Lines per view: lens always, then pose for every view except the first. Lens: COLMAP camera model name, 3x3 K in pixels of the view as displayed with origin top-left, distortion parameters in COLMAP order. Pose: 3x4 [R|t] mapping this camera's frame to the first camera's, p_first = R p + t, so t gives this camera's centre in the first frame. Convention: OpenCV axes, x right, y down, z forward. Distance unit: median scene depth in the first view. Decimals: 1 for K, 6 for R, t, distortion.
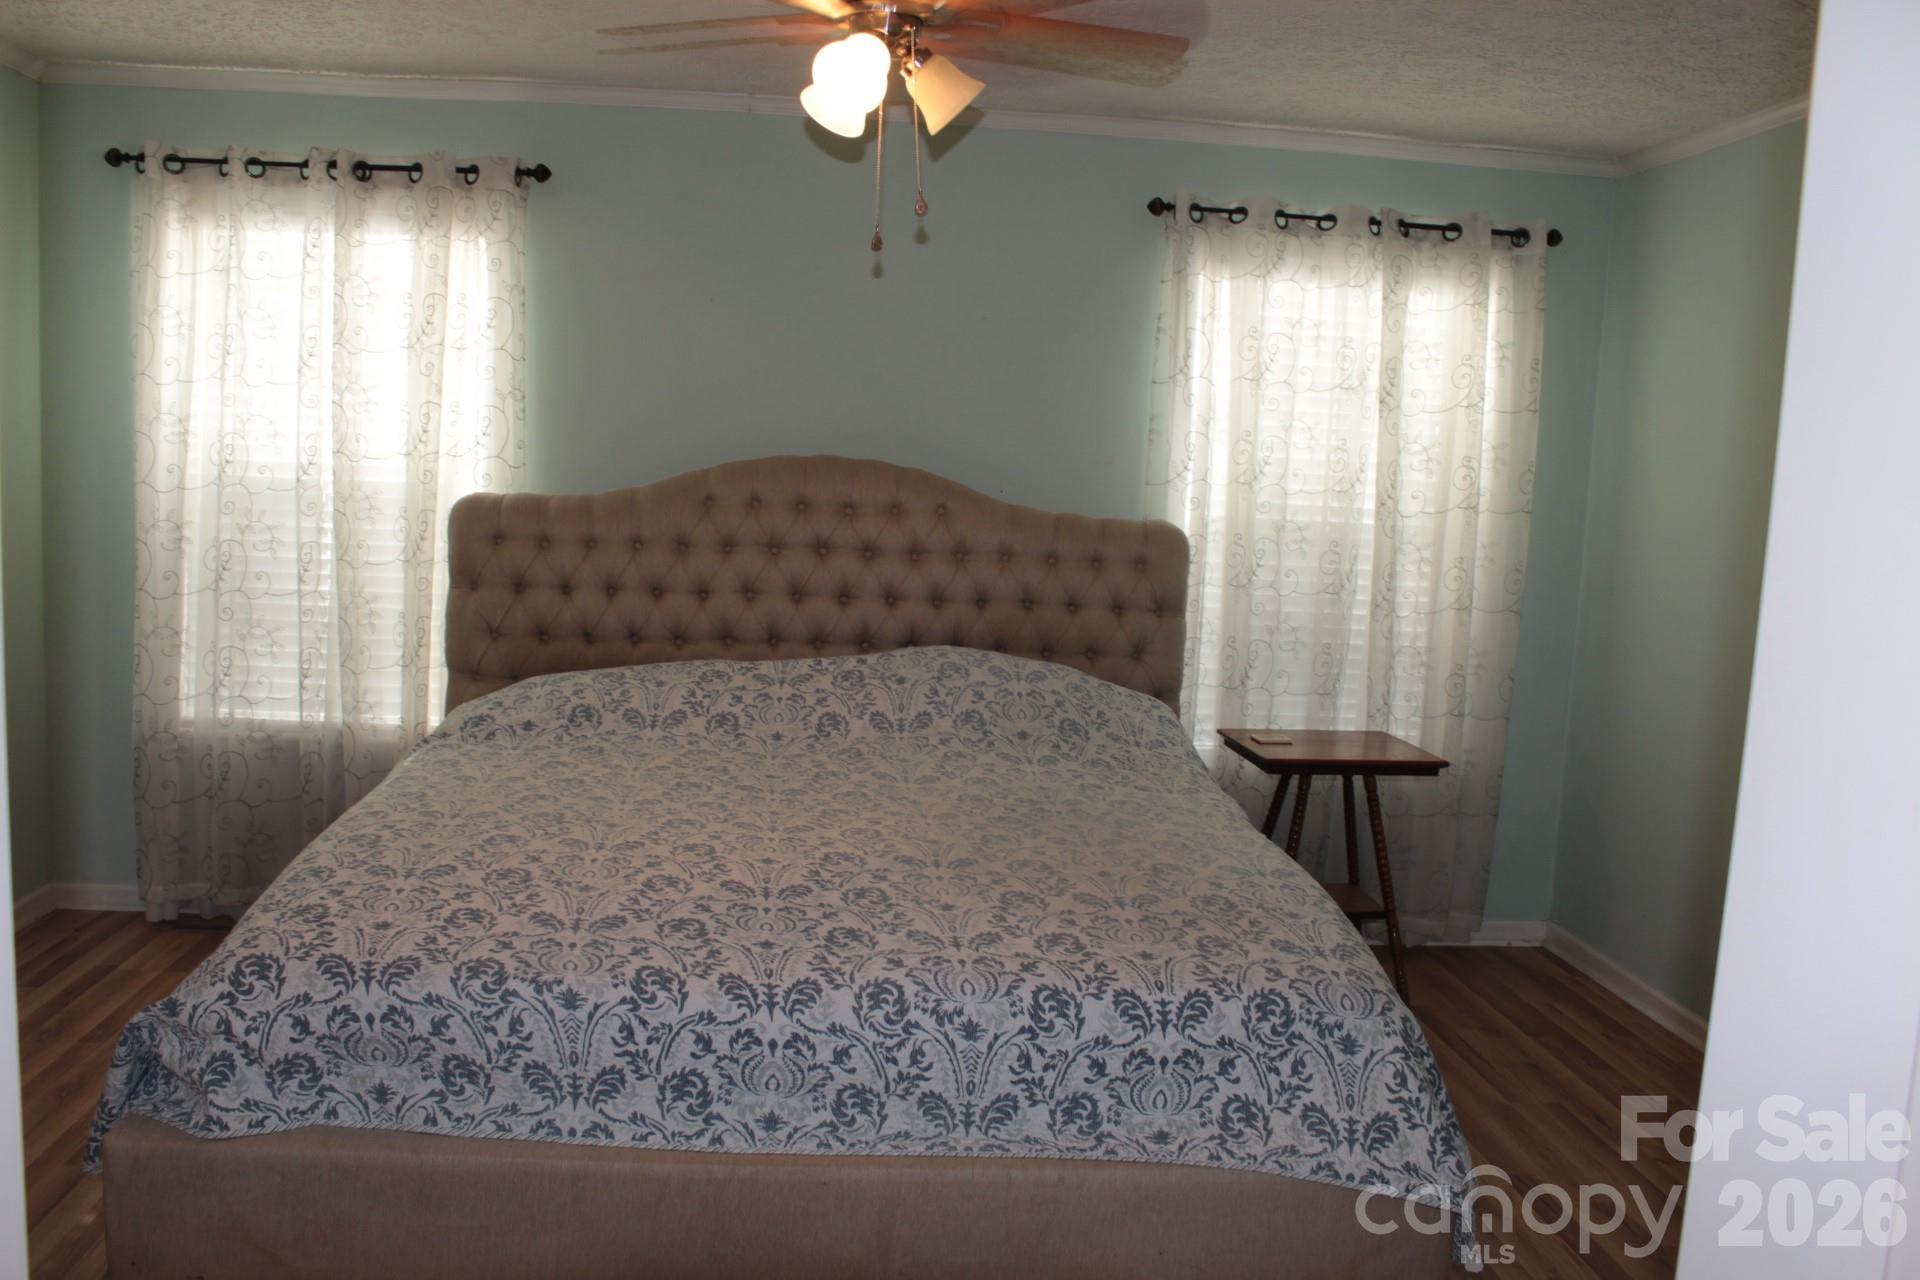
lens RADIAL K [[1568.1, 0, 960.0], [0, 1568.1, 640.0], [0, 0, 1]] dist [-0.148289, 0.132569]
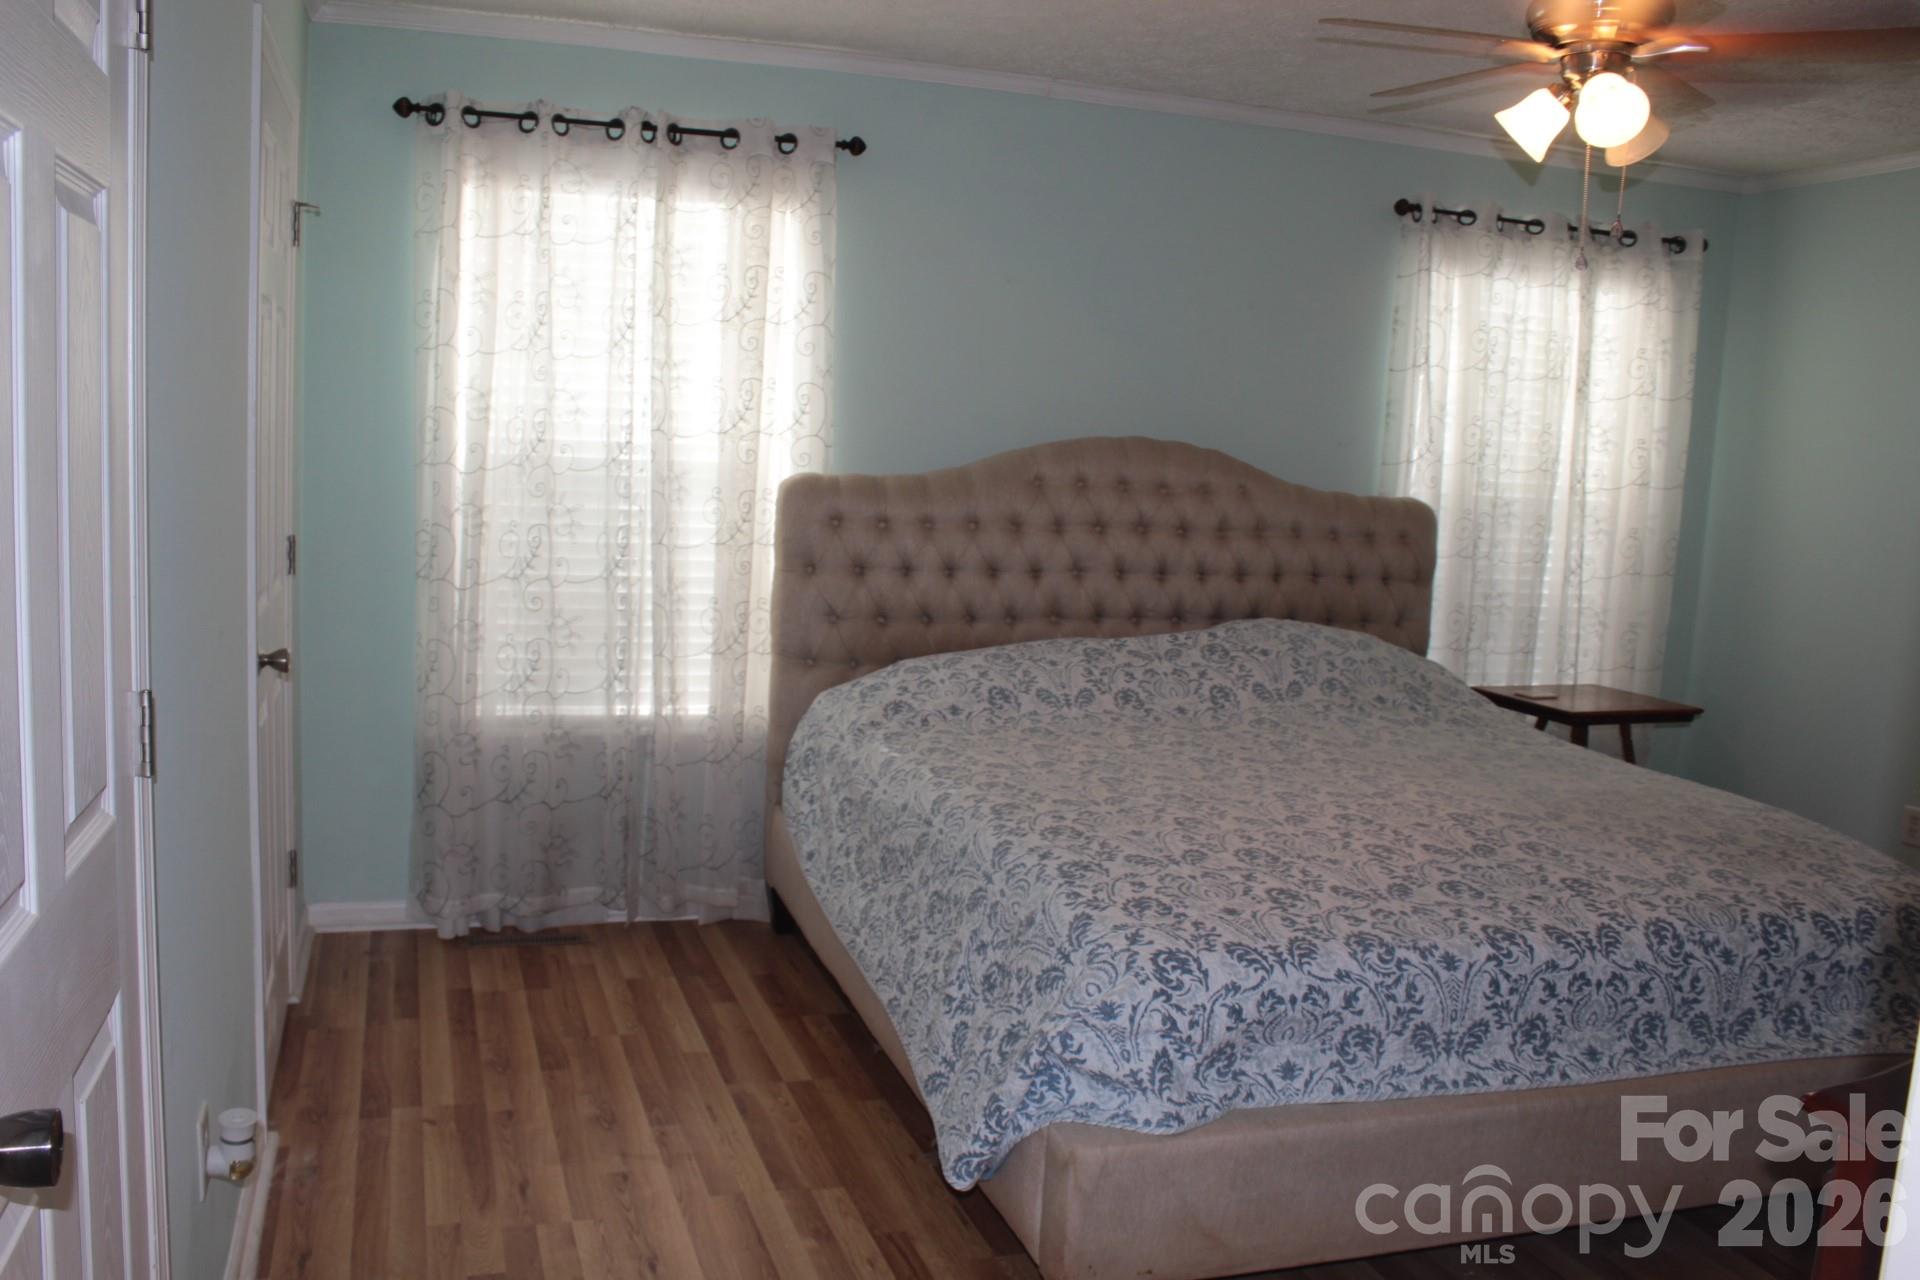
lens RADIAL K [[1568.1, 0, 960.0], [0, 1568.1, 640.0], [0, 0, 1]] dist [-0.148289, 0.132569]
pose [[0.973962, -0.028706, 0.224885, -0.443388], [0.022916, 0.999336, 0.028316, -0.016133], [-0.225549, -0.022425, 0.973974, 0.019225]]
